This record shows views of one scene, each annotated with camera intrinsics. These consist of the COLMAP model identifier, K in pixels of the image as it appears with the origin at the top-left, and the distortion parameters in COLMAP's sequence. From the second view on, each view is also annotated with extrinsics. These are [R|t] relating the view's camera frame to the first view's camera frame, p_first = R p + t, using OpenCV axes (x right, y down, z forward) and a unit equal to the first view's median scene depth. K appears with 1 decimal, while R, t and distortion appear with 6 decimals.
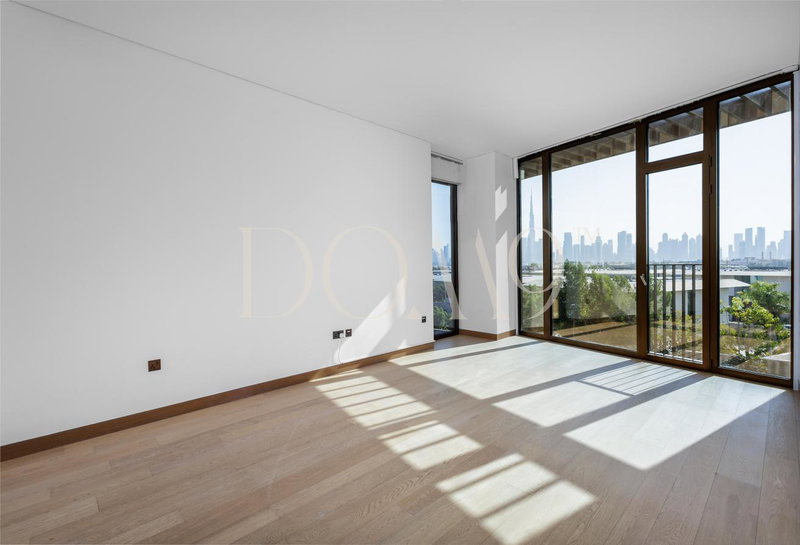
lens RADIAL K [[372.3, 0, 401.4], [0, 372.3, 272.0], [0, 0, 1]] dist [0.004704, 0.000891]
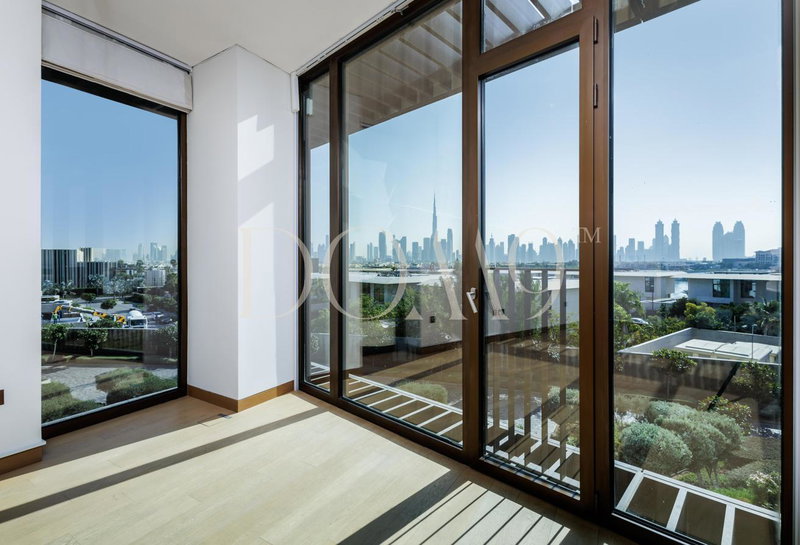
lens RADIAL K [[372.3, 0, 403.0], [0, 372.3, 268.4], [0, 0, 1]] dist [0.004704, 0.000891]
pose [[0.968485, 0.008969, 0.248911, 0.326689], [-0.007979, 0.999956, -0.004985, -0.013503], [-0.248945, 0.002842, 0.968513, 0.415372]]
